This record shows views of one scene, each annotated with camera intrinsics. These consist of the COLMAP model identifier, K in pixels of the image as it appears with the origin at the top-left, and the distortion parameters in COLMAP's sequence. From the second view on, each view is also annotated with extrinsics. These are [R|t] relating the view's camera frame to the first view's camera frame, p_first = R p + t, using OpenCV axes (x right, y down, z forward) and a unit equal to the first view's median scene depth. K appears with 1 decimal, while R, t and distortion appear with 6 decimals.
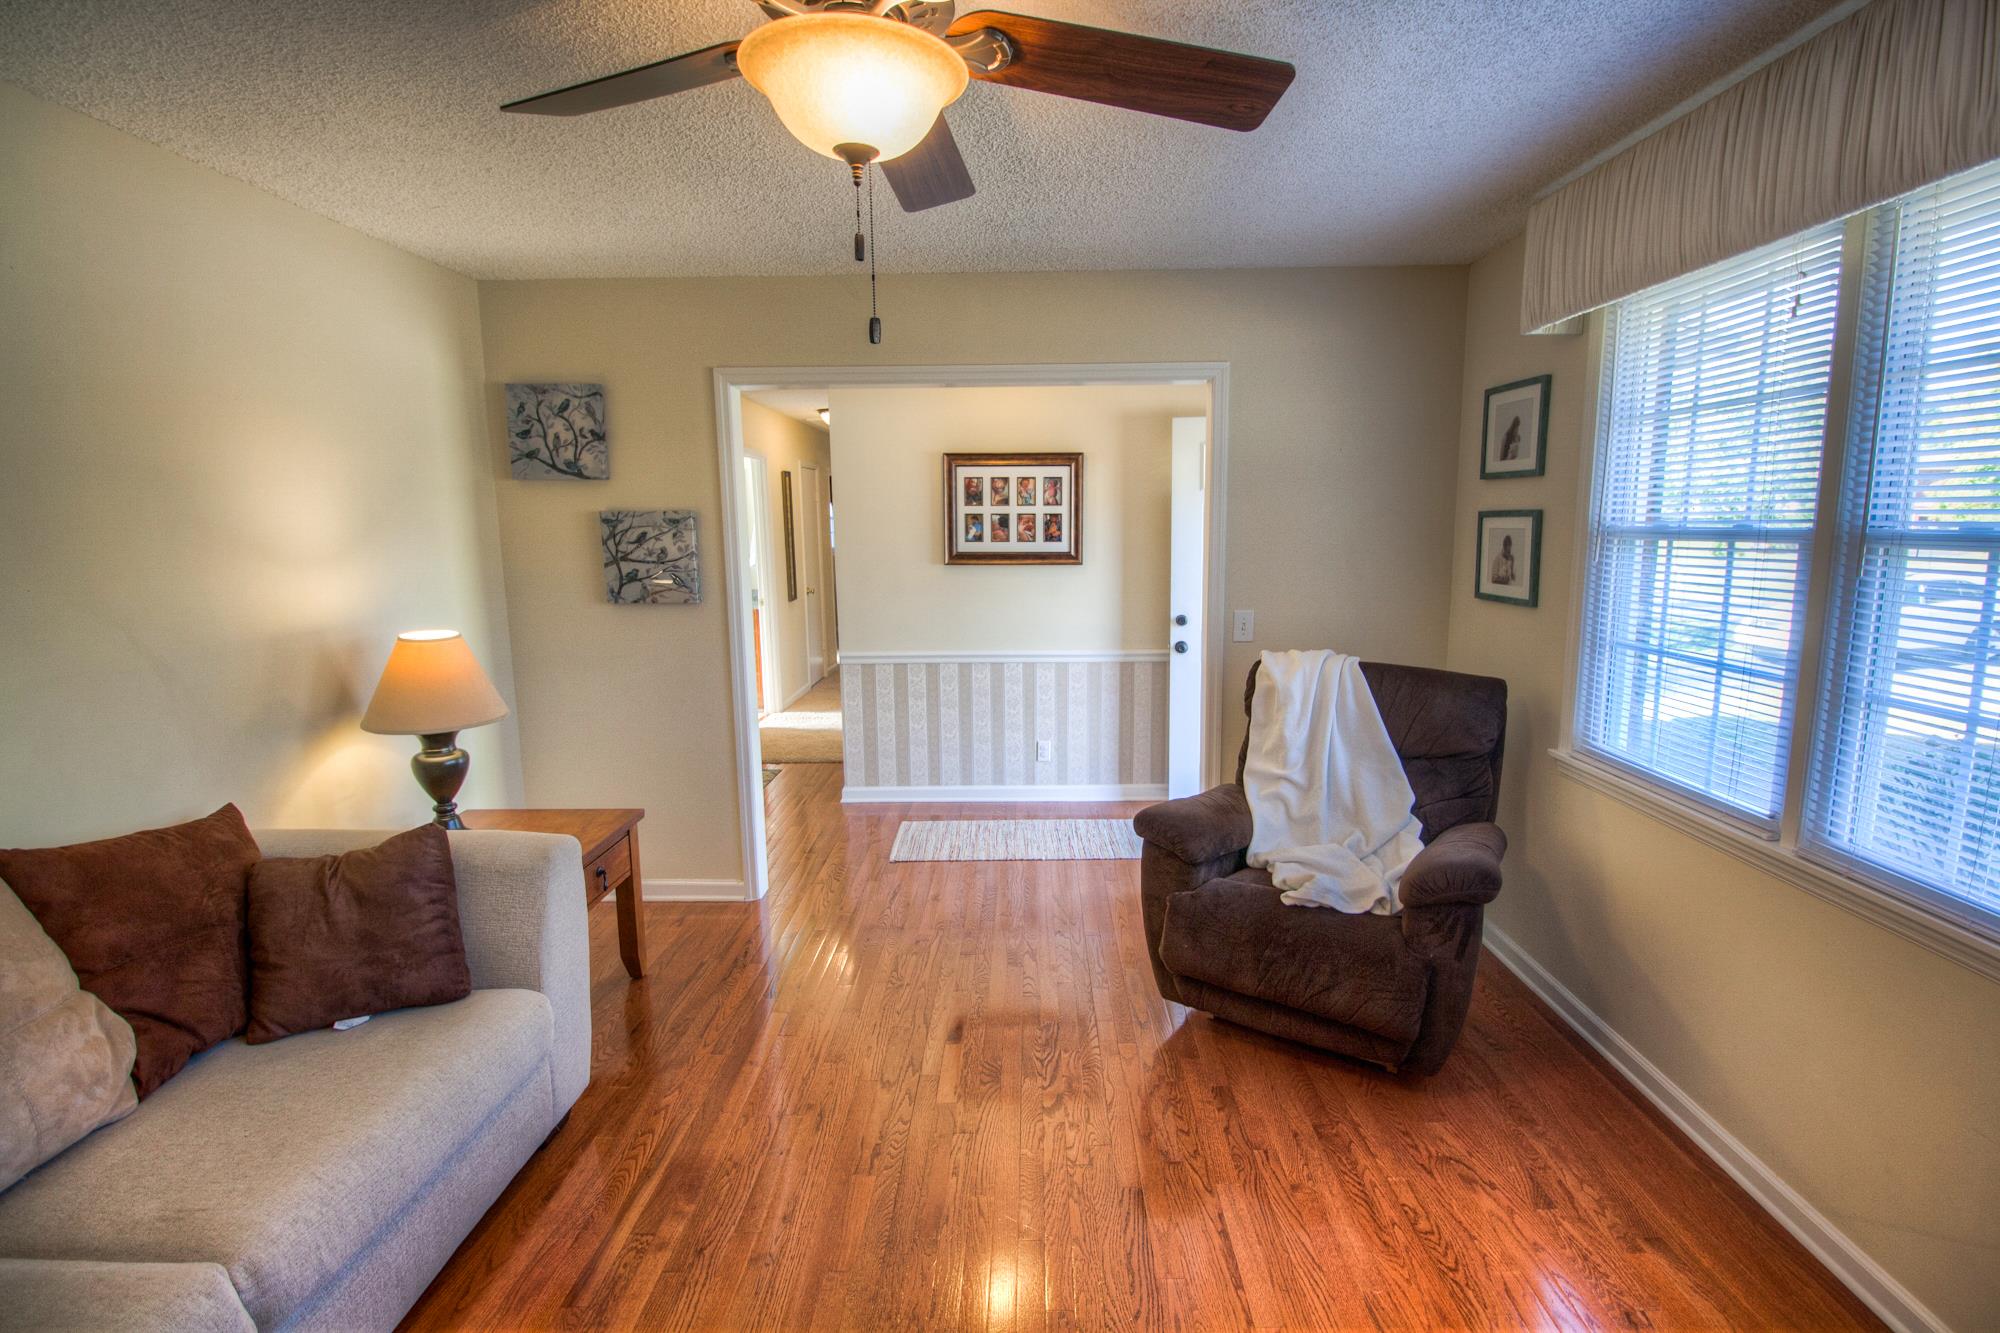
lens RADIAL K [[934.1, 0, 1023.3], [0, 934.1, 656.2], [0, 0, 1]] dist [0.001986, -0.011901]
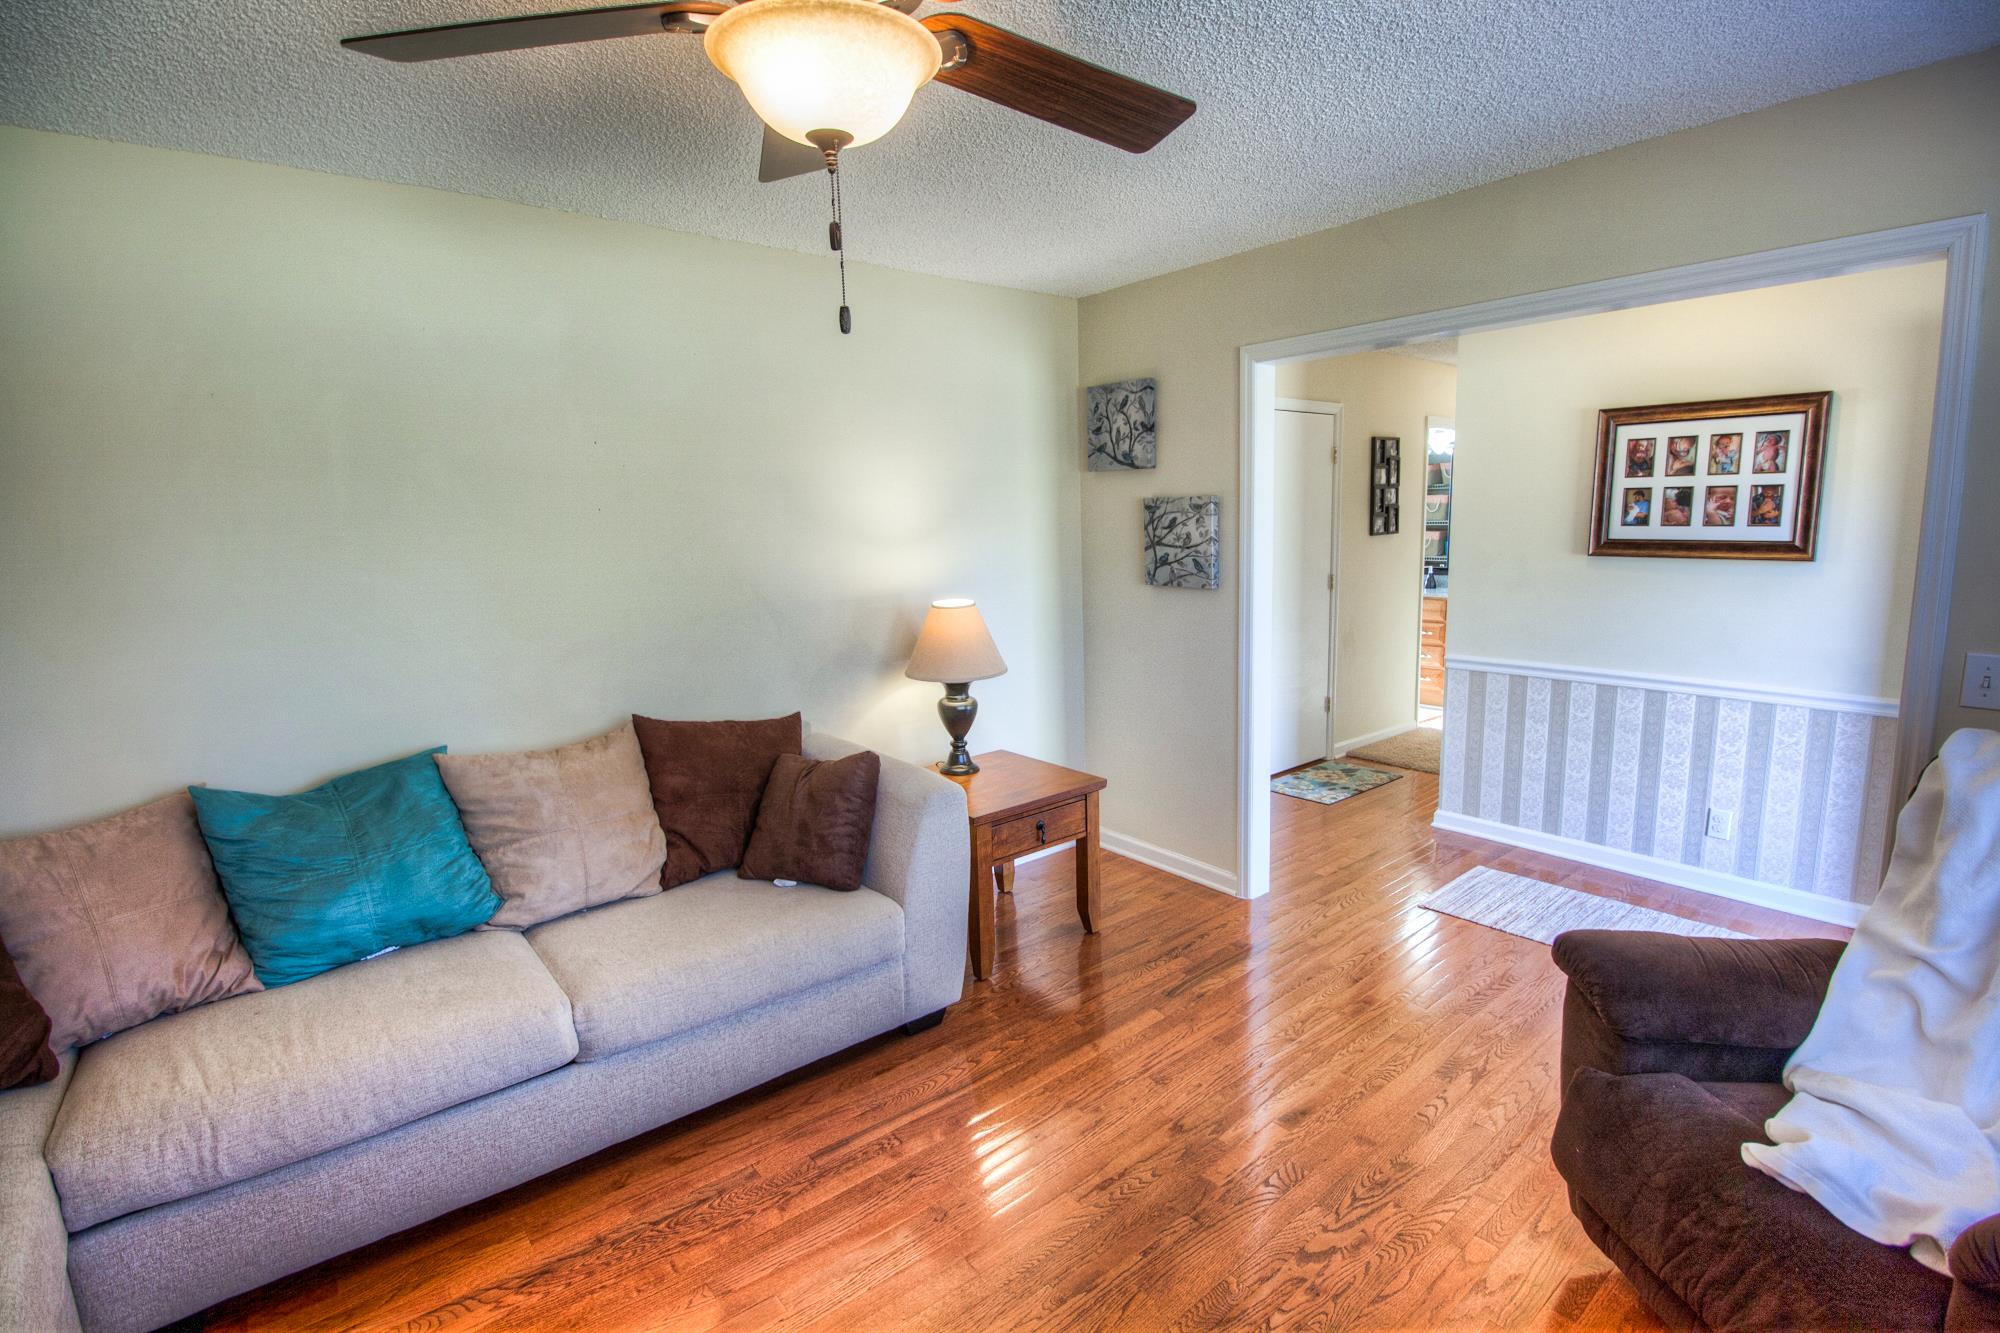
lens RADIAL K [[934.1, 0, 1023.3], [0, 934.1, 656.2], [0, 0, 1]] dist [0.001986, -0.011901]
pose [[0.648101, 0.106658, -0.754049, 0.280715], [-0.089139, 0.993962, 0.063978, -0.031324], [0.756320, 0.025751, 0.653695, 0.199343]]
